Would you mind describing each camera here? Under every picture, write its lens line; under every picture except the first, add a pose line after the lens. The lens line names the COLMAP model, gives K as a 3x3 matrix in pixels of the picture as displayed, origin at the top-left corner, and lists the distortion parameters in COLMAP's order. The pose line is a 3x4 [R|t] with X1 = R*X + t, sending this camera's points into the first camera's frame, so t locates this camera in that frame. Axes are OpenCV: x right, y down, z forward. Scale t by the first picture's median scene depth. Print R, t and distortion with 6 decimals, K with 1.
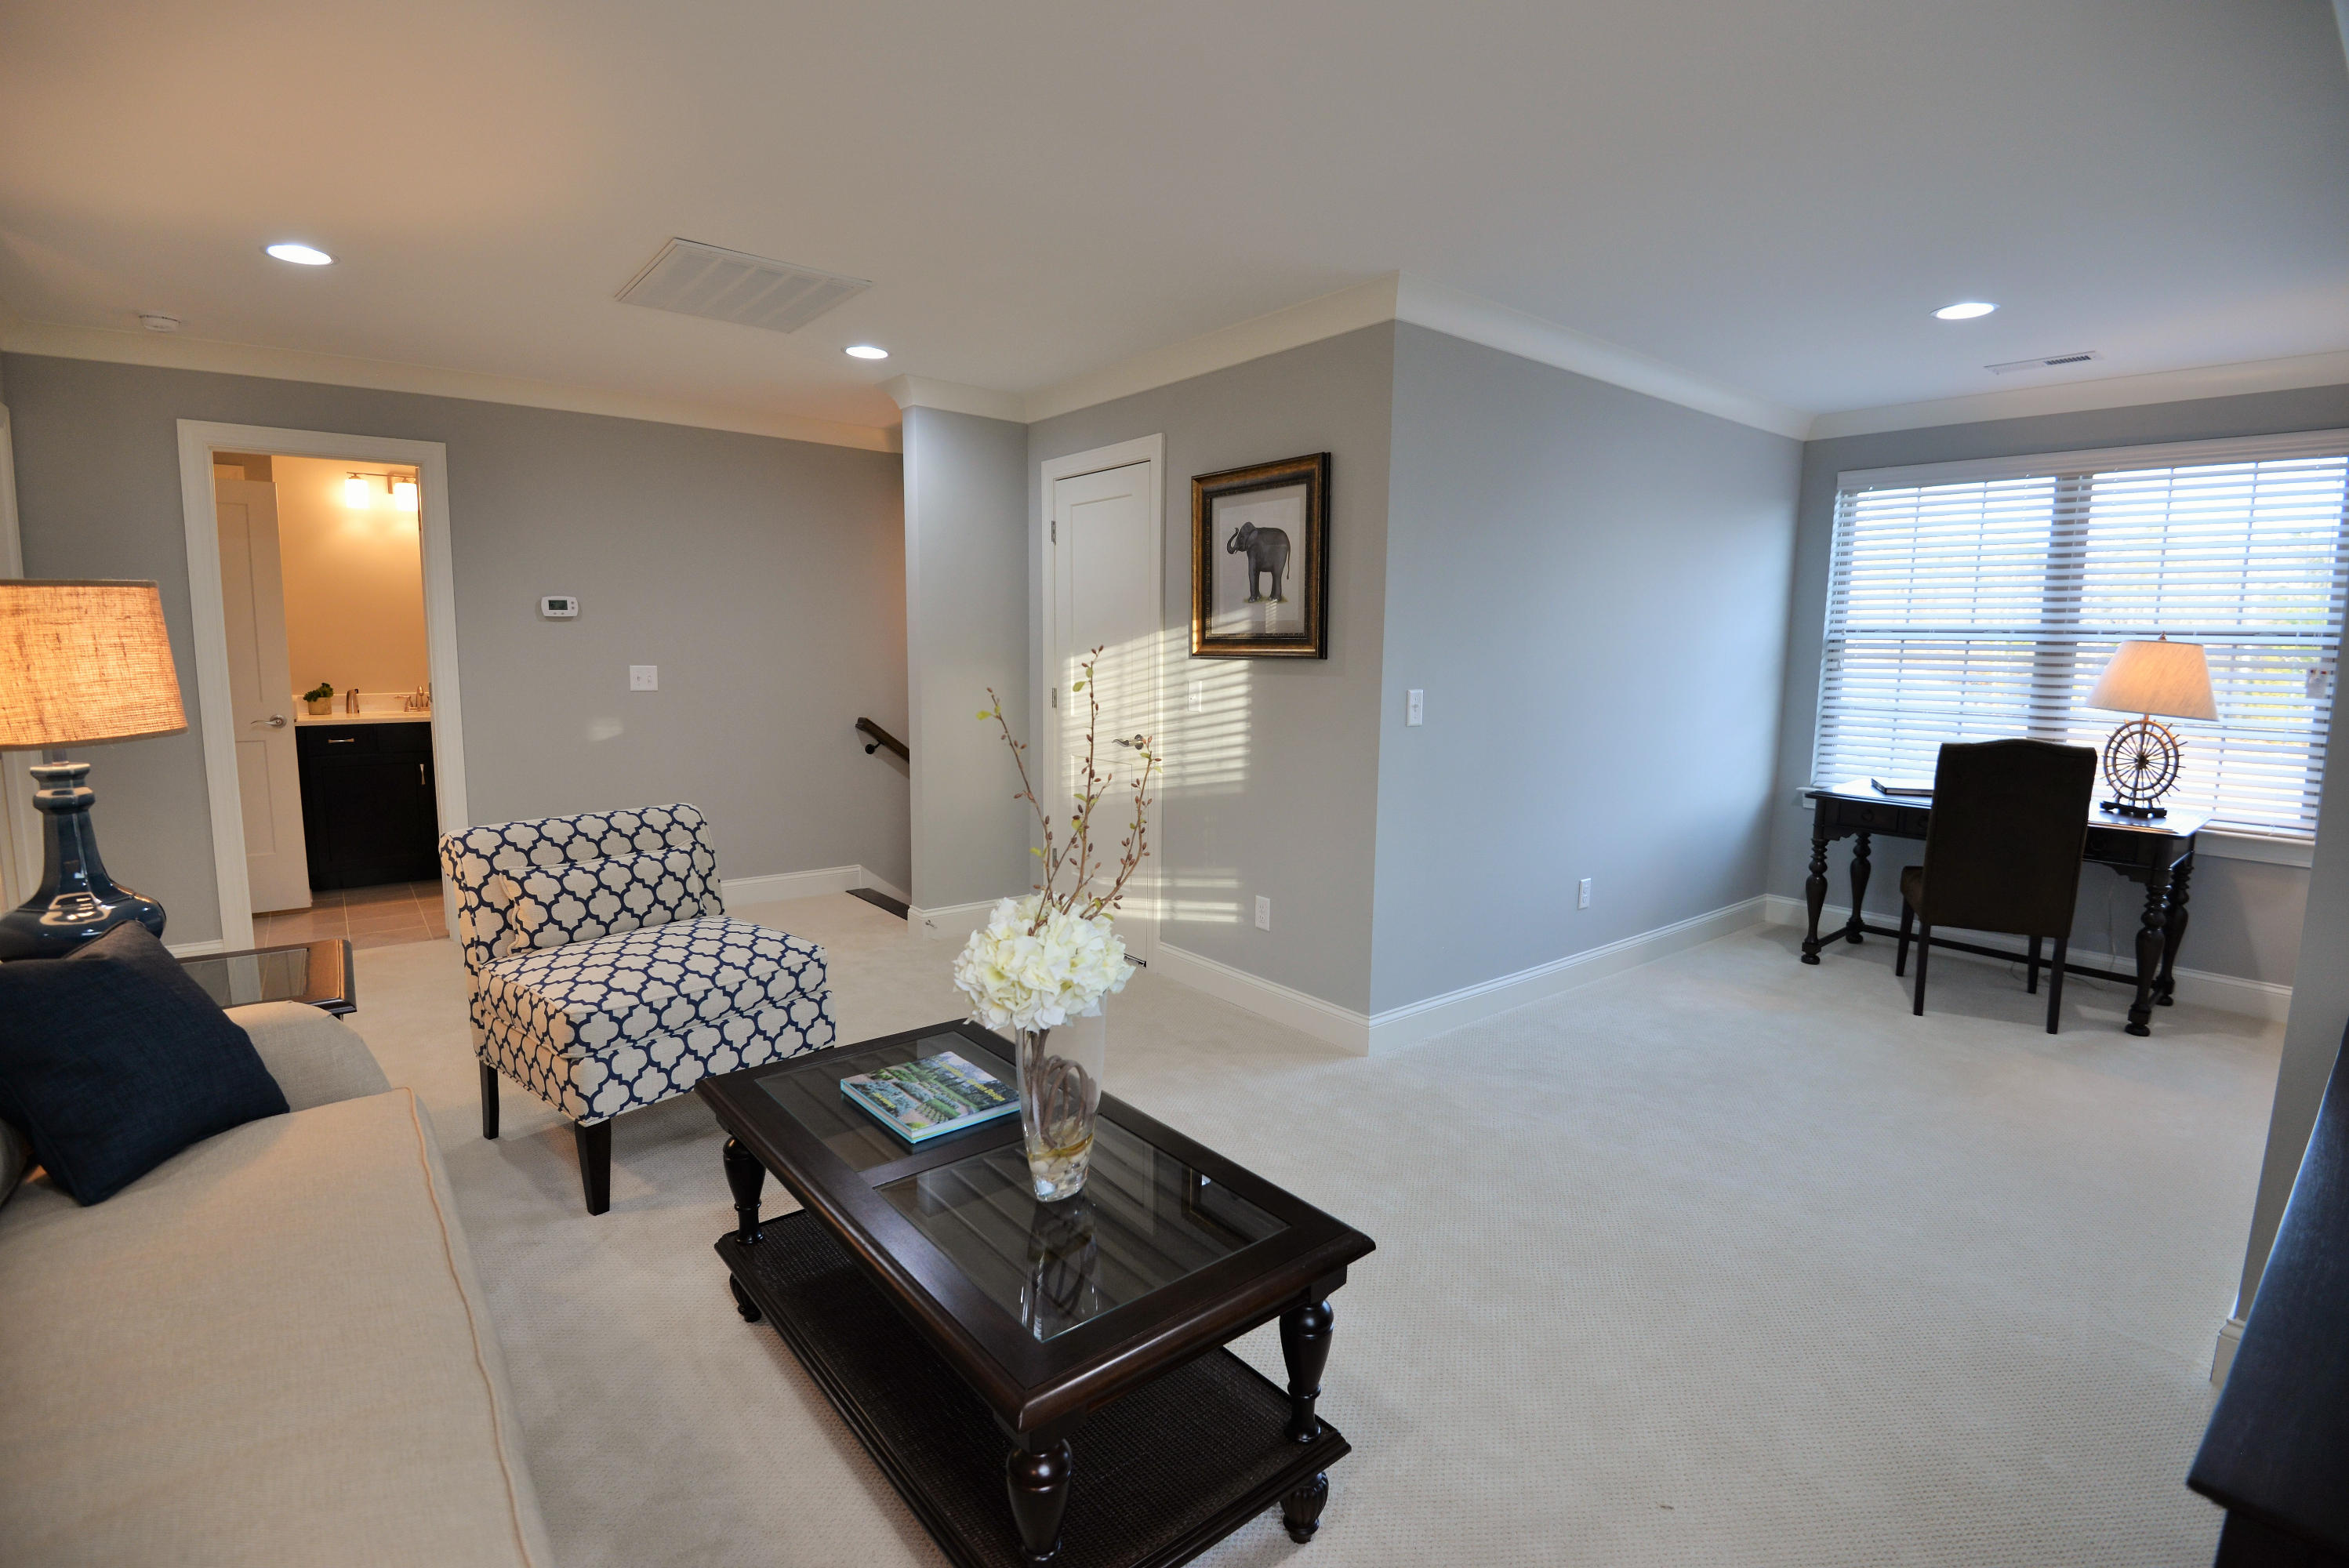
lens RADIAL K [[1087.1, 0, 1174.0], [0, 1087.1, 787.8], [0, 0, 1]] dist [-0.017454, -0.009942]
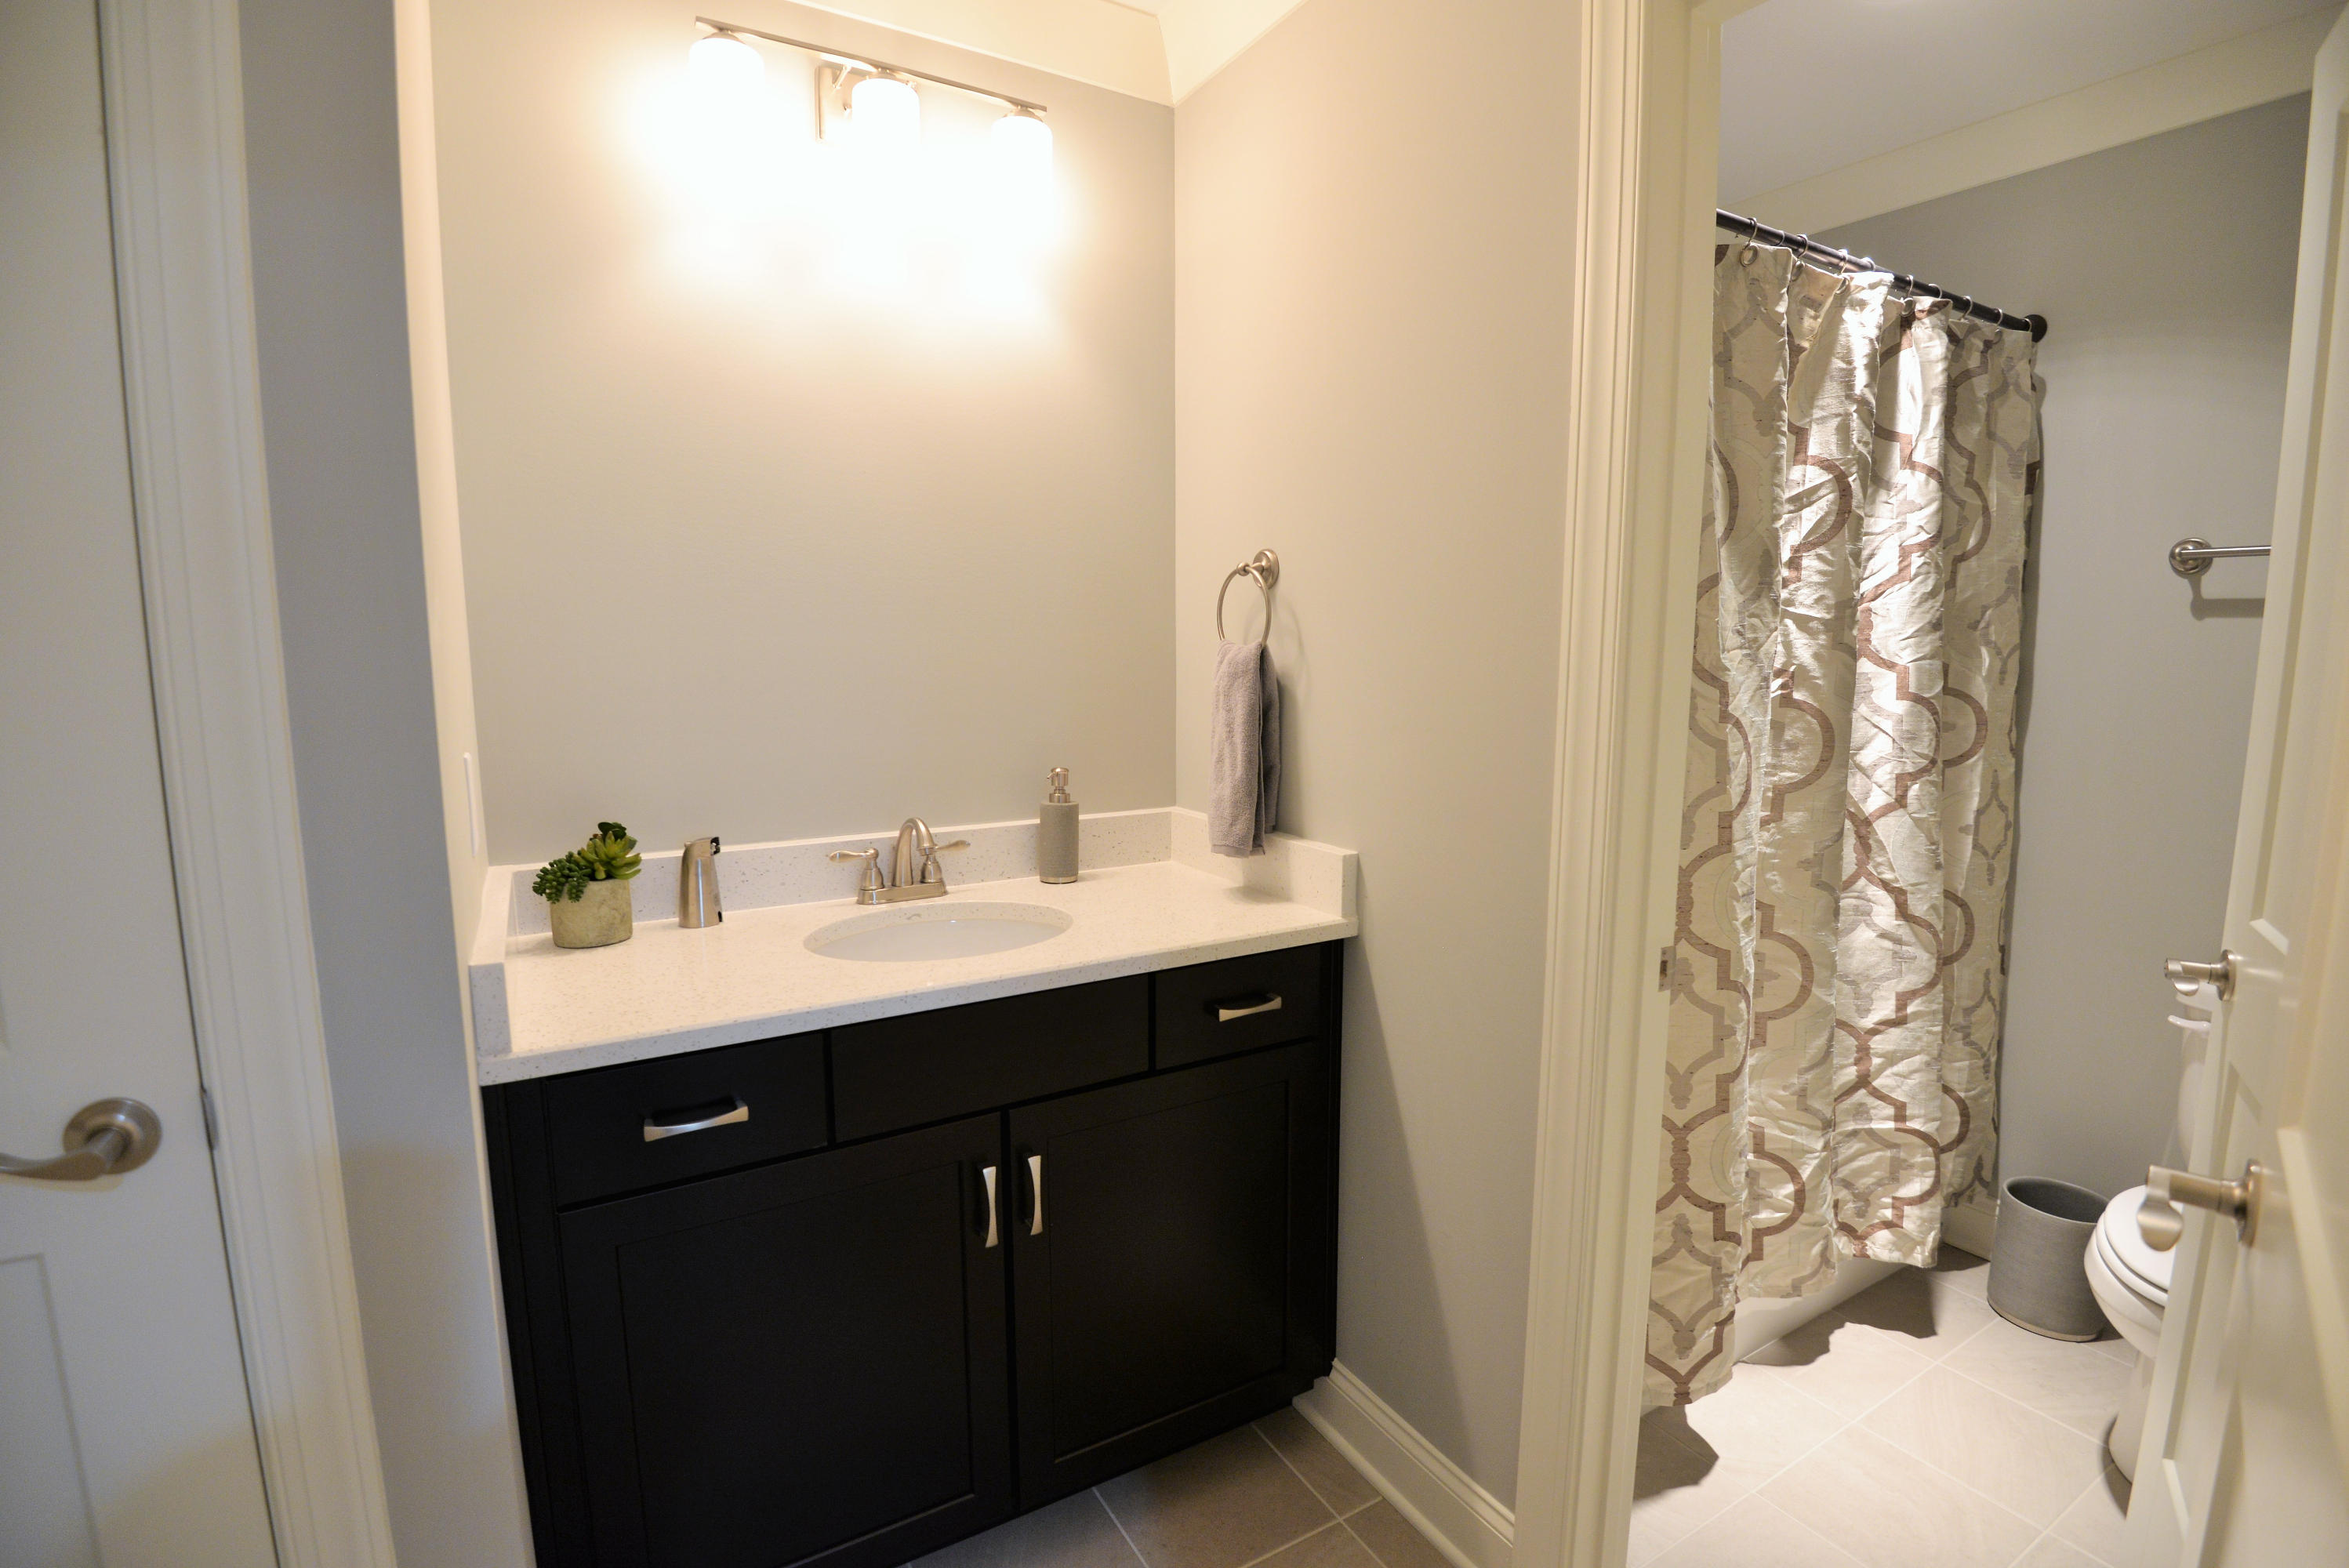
lens RADIAL K [[1087.1, 0, 1174.6], [0, 1087.1, 785.3], [0, 0, 1]] dist [-0.017454, -0.009942]
pose [[0.990924, -0.003474, -0.134378, -0.616135], [0.002892, 0.999986, -0.004529, -0.106157], [0.134392, 0.004099, 0.990920, 0.750724]]
